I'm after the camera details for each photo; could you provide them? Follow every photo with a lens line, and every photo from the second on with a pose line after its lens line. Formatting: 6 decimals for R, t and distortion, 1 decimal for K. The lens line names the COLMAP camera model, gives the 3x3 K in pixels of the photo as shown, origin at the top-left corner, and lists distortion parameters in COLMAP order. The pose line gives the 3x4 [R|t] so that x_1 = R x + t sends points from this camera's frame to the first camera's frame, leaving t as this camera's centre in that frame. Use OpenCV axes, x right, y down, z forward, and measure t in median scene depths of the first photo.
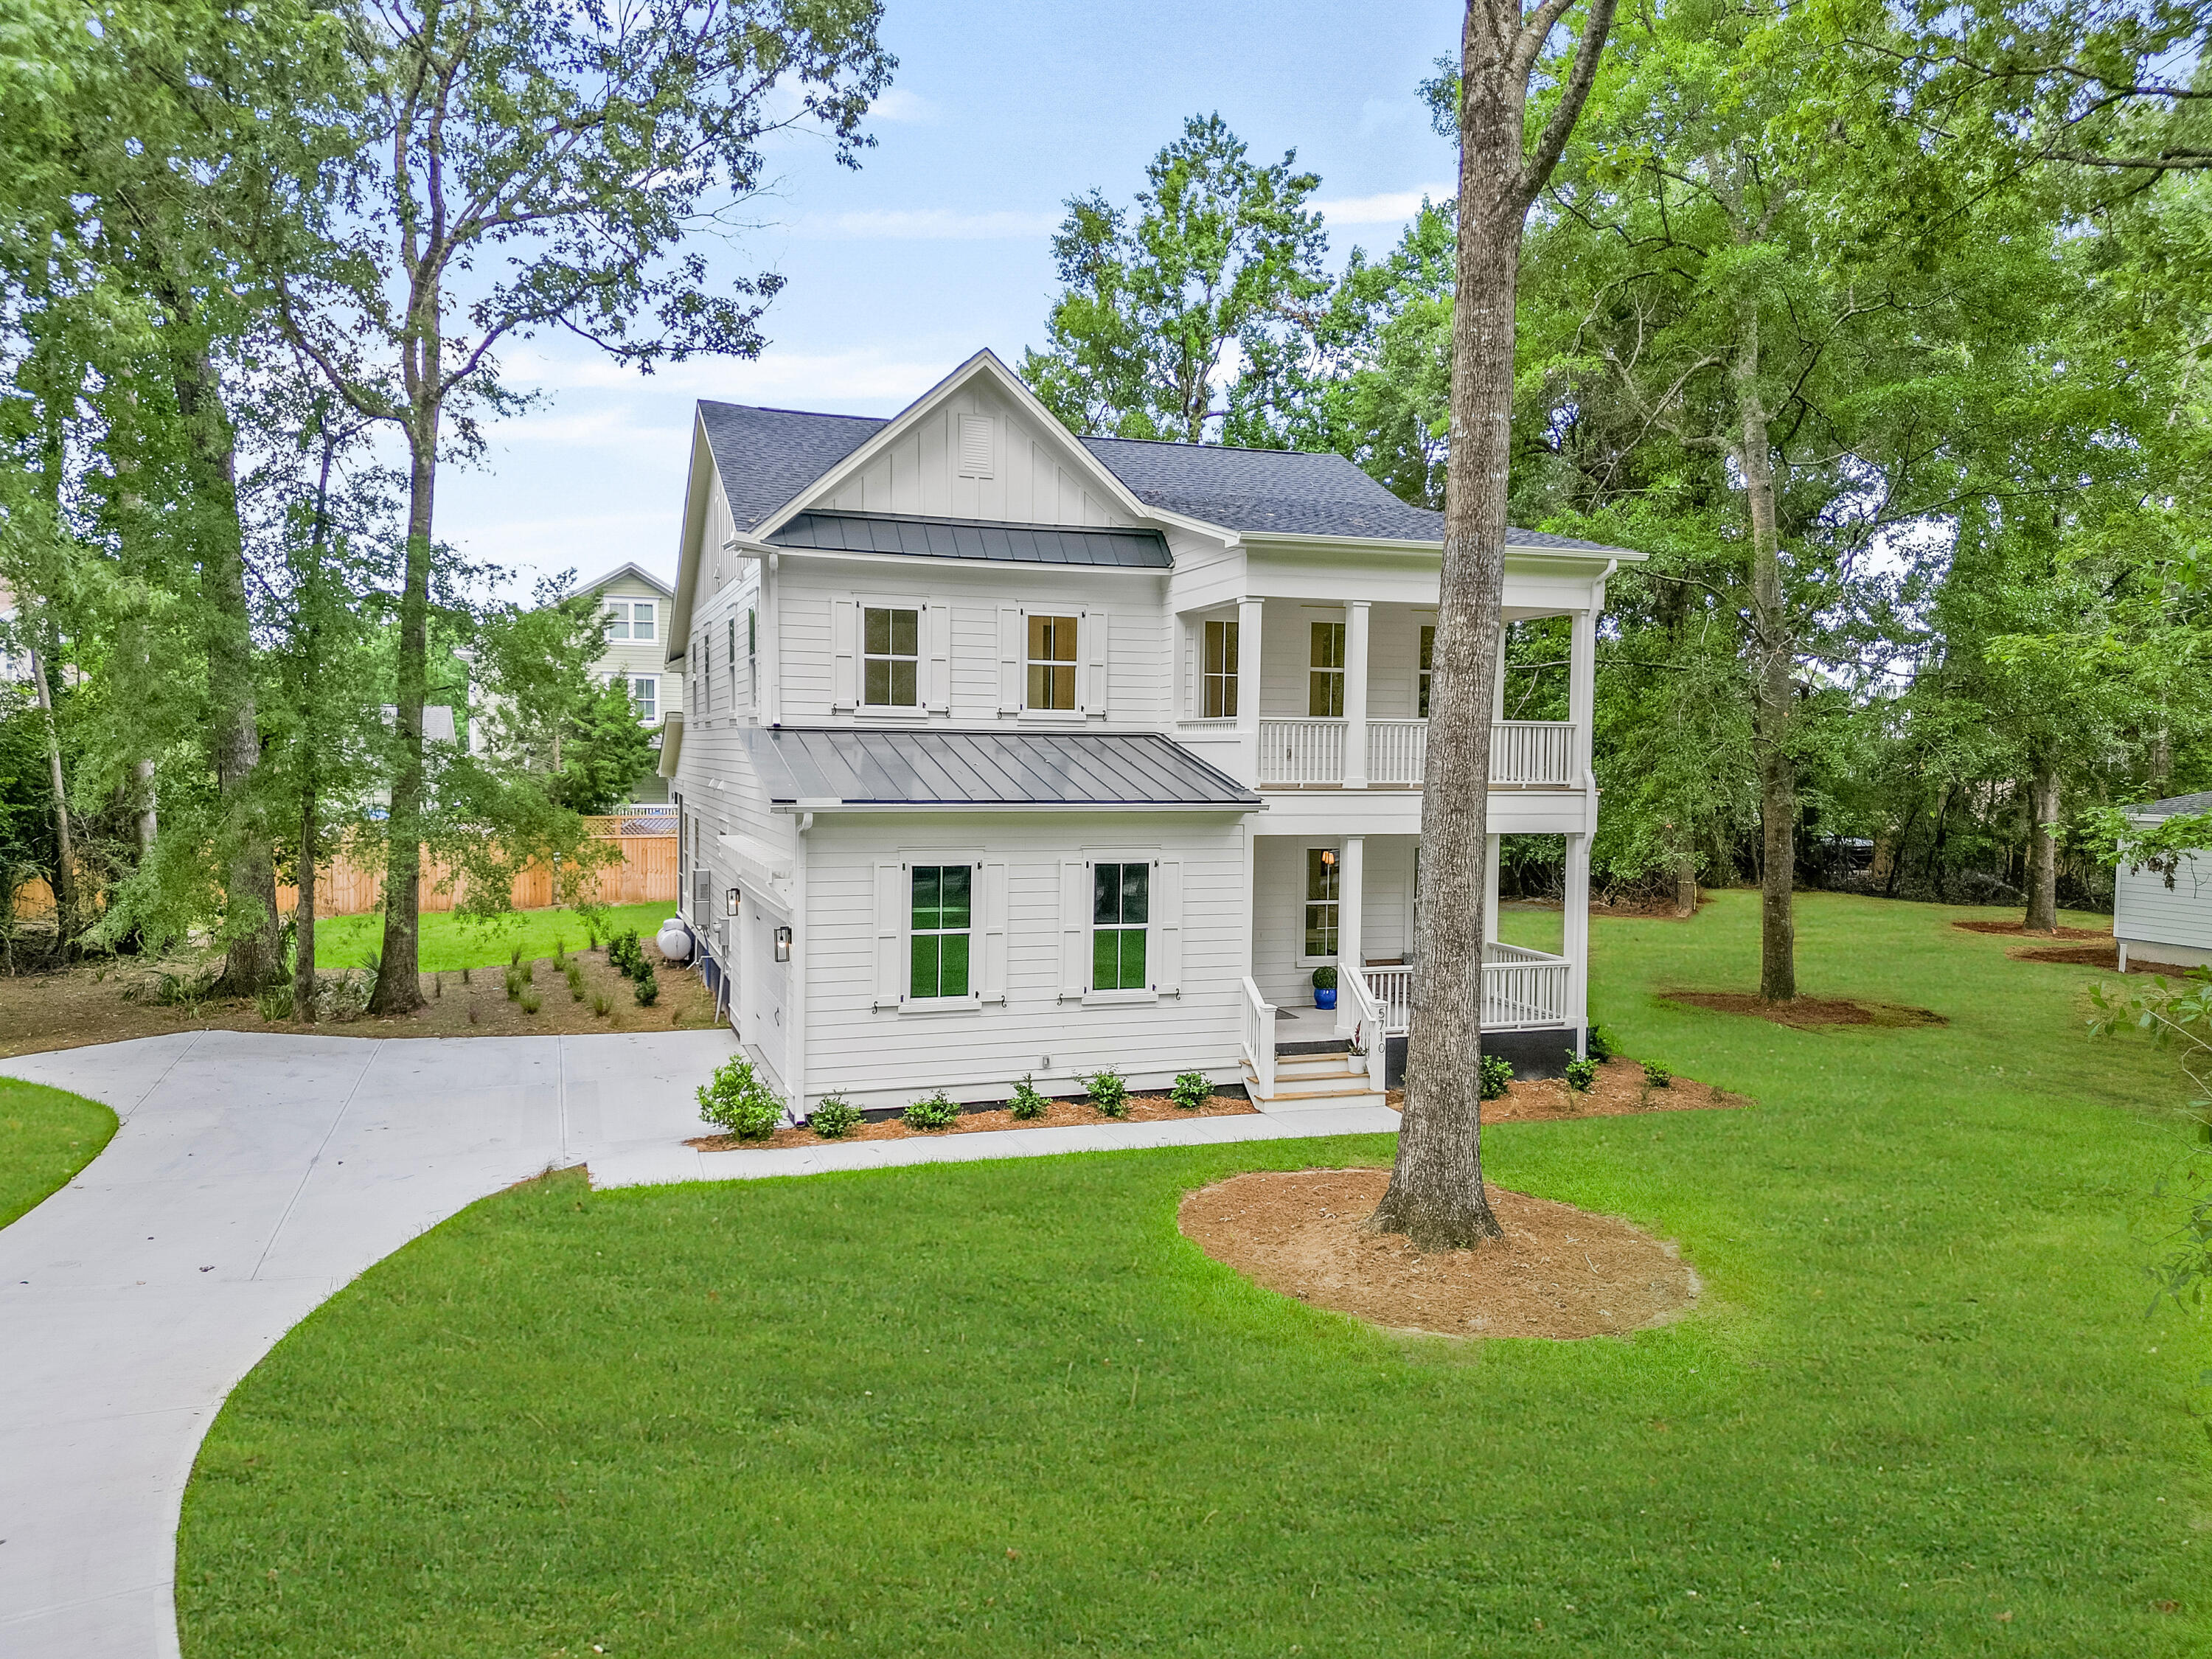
lens RADIAL K [[1560.9, 0, 1106.0], [0, 1560.9, 829.5], [0, 0, 1]] dist [0.001653, -0.002904]
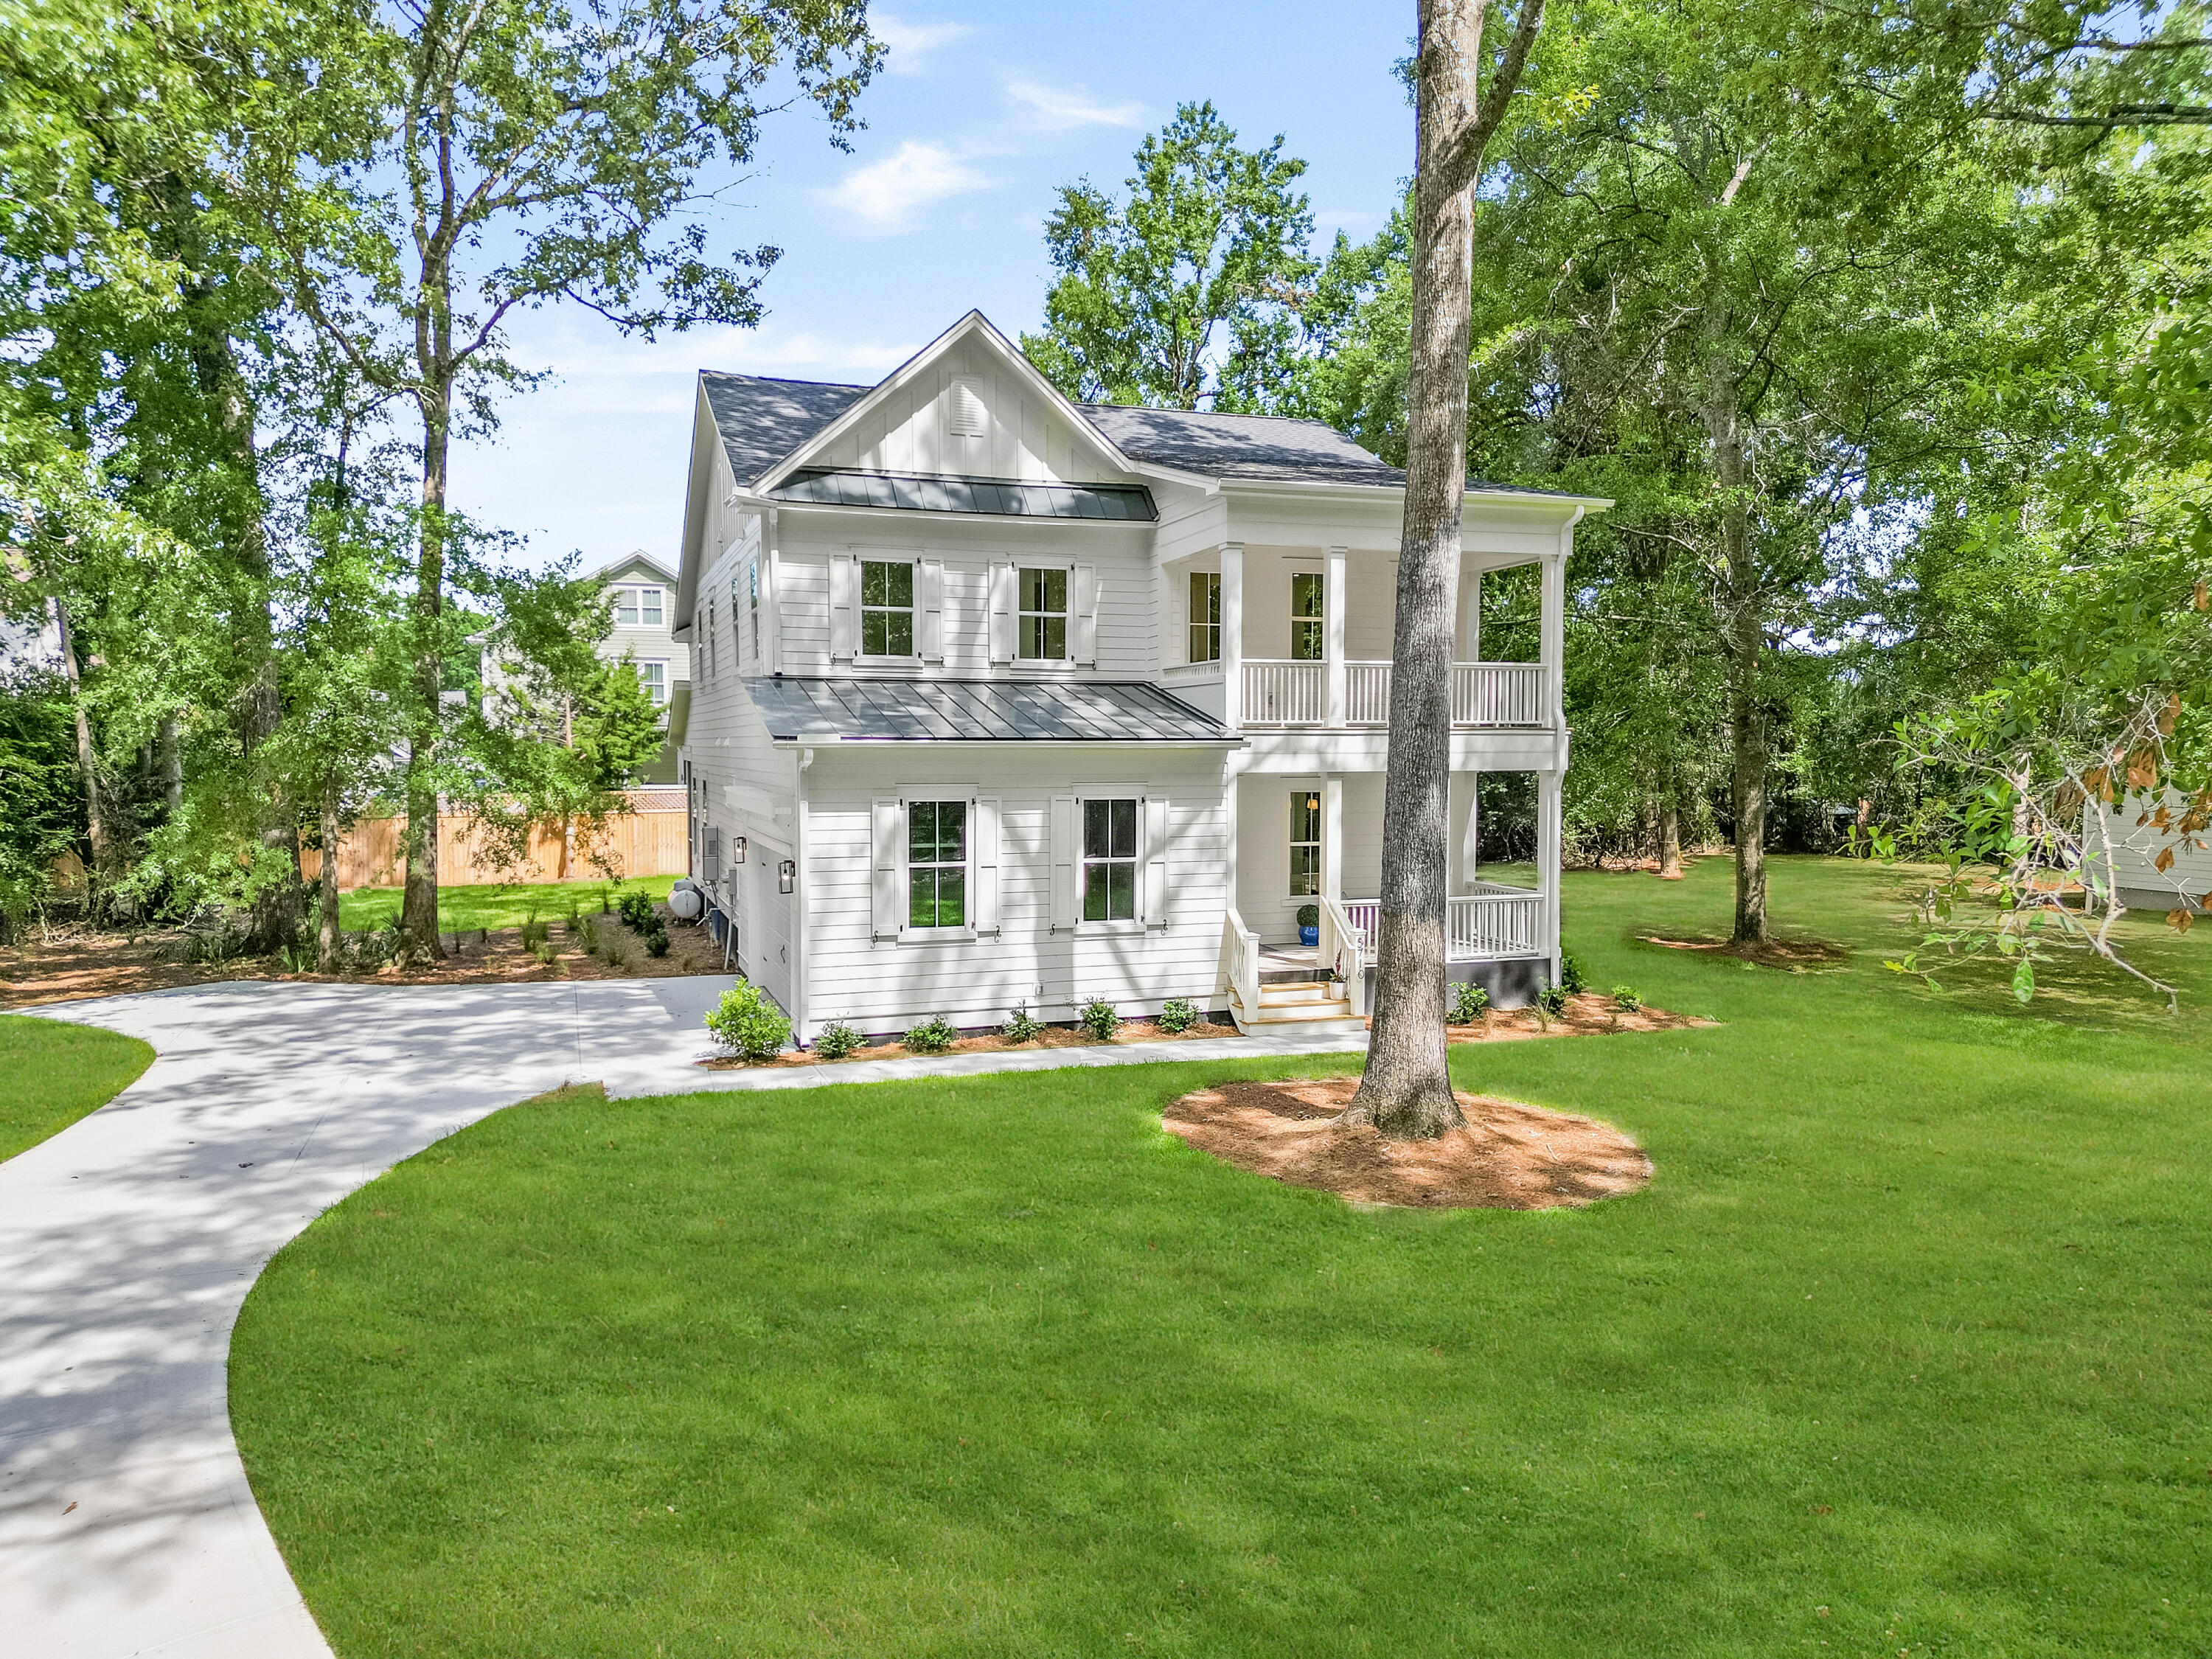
lens RADIAL K [[1539.2, 0, 1106.0], [0, 1539.2, 829.5], [0, 0, 1]] dist [0.000434, 0.000007]
pose [[0.999934, -0.011121, -0.002809, 0.008041], [0.011131, 0.999932, 0.003600, 0.030879], [0.002768, -0.003631, 0.999990, -0.023987]]
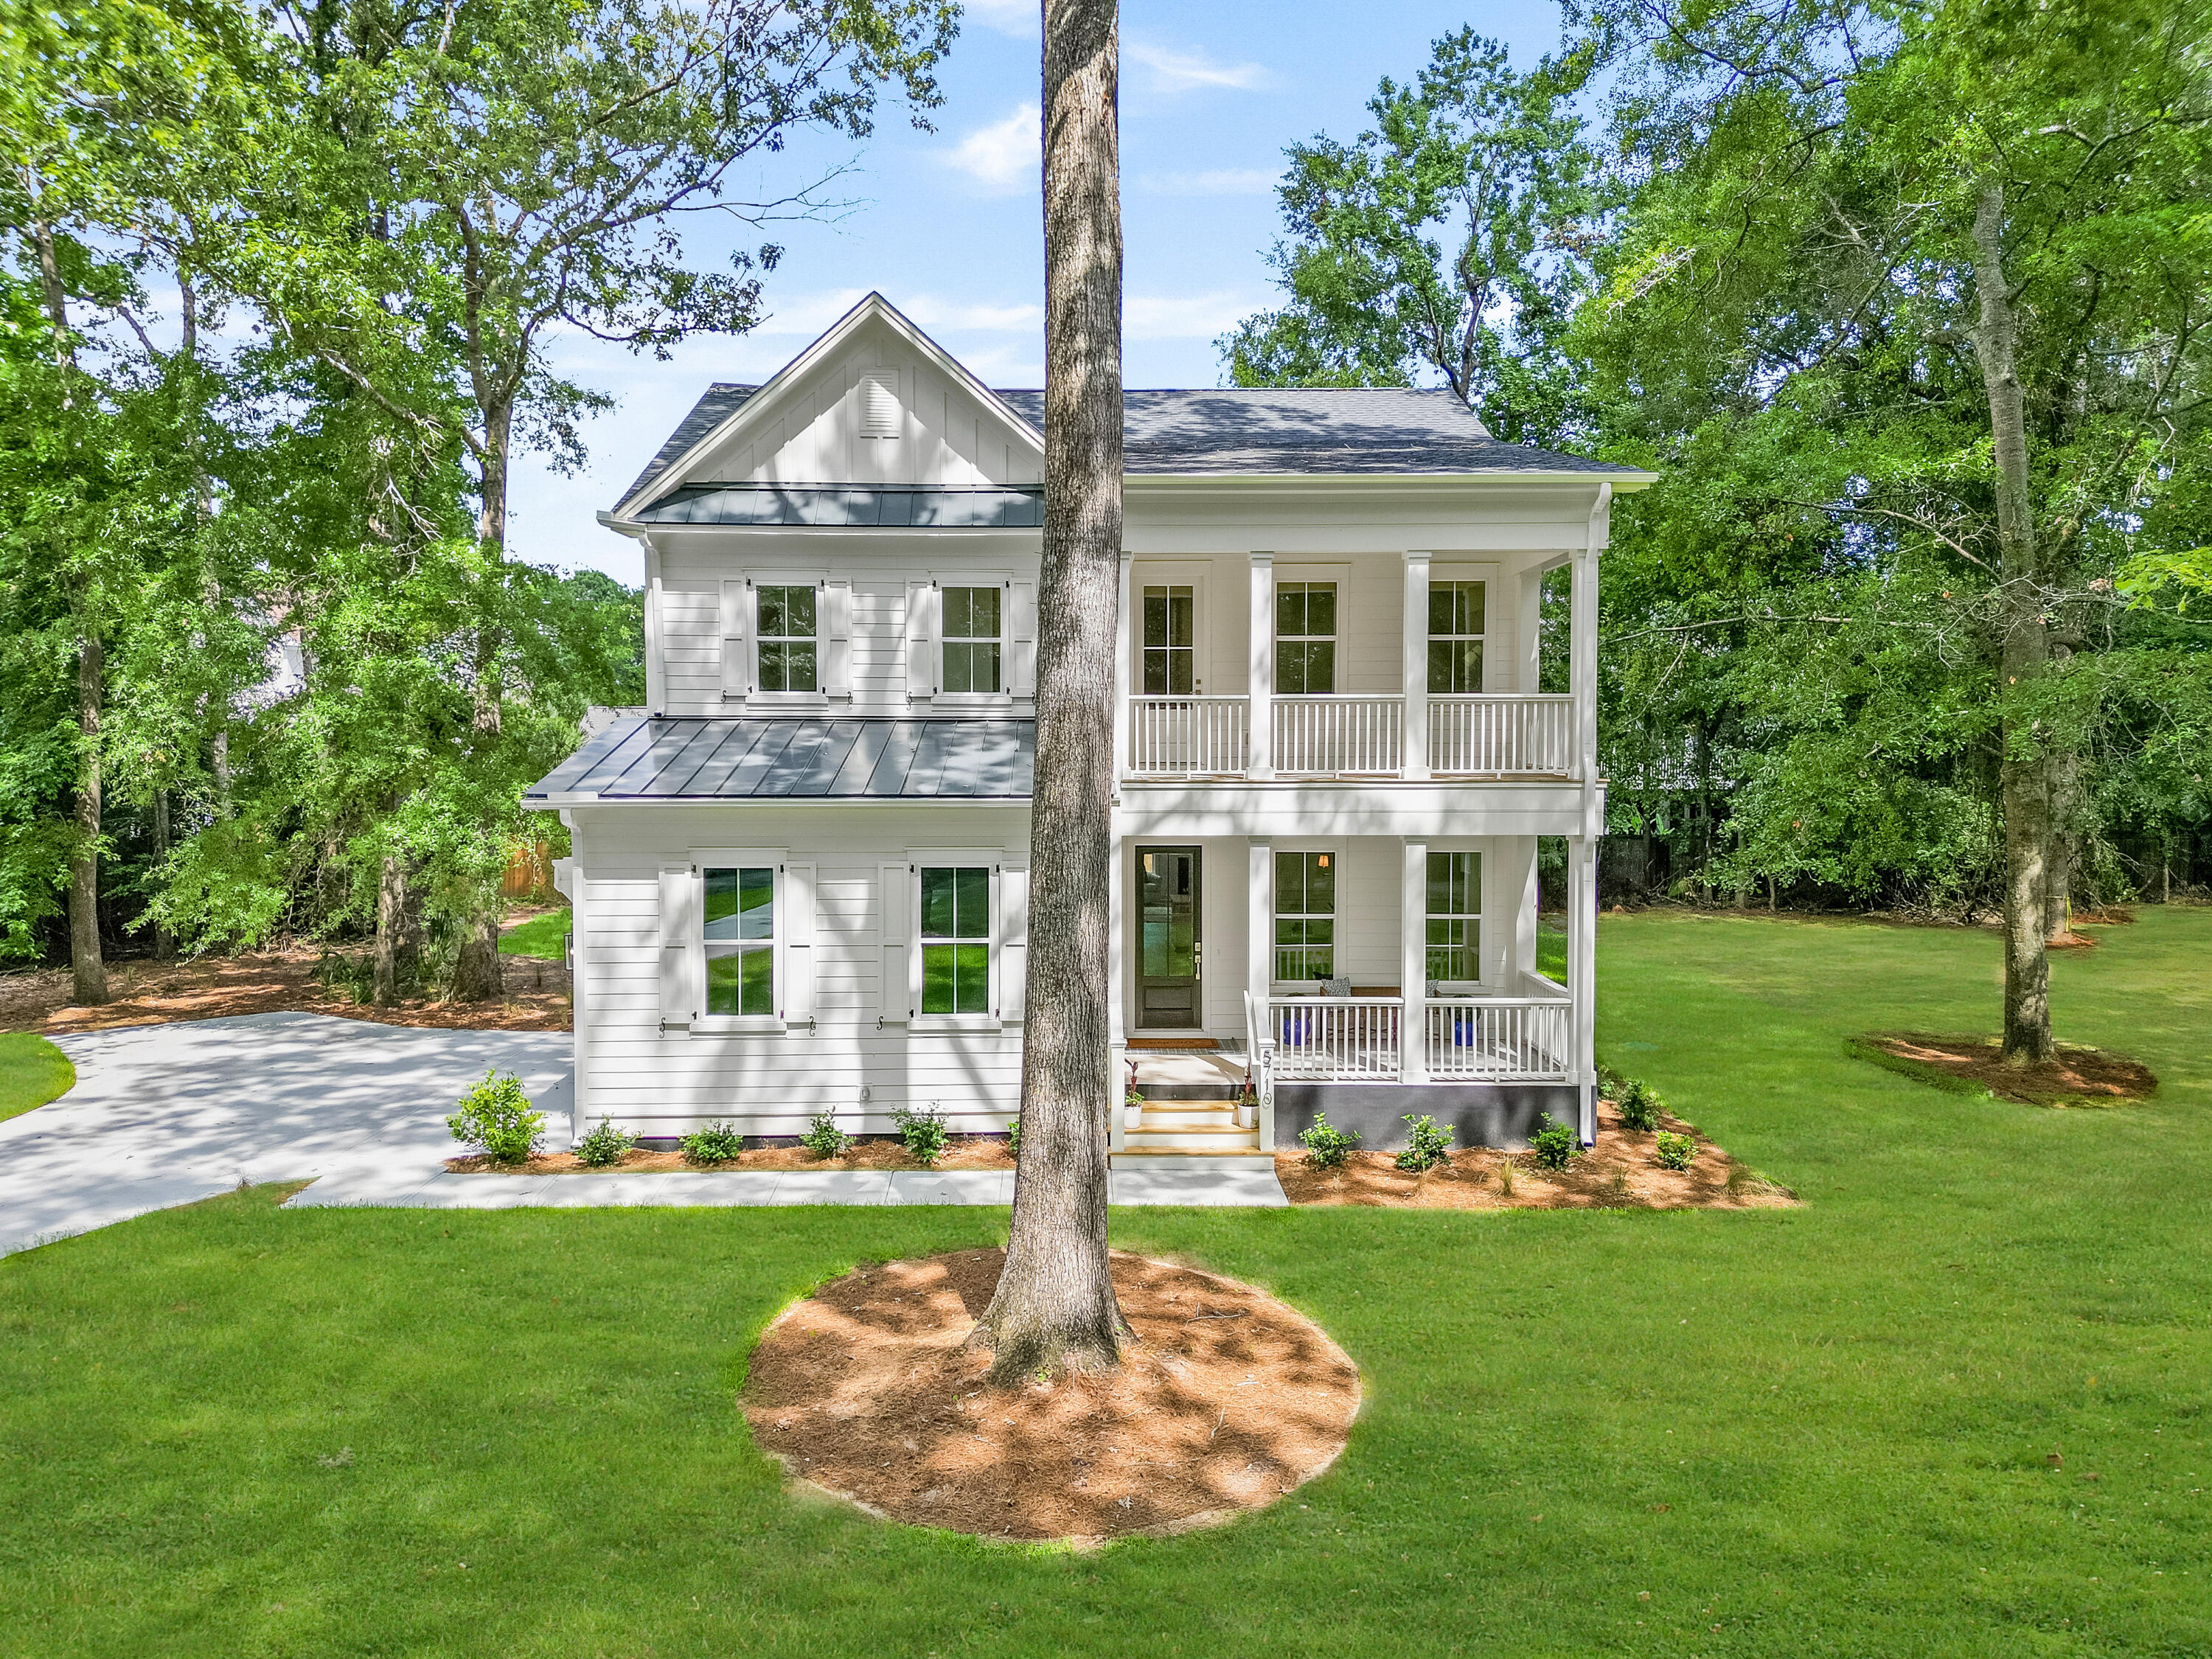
lens RADIAL K [[1539.2, 0, 1115.4], [0, 1539.2, 776.4], [0, 0, 1]] dist [0.077731, -0.179331]
pose [[0.948929, -0.002679, -0.315477, 0.293331], [-0.005574, 0.999665, -0.025256, -0.006152], [0.315439, 0.025725, 0.948597, 0.173477]]
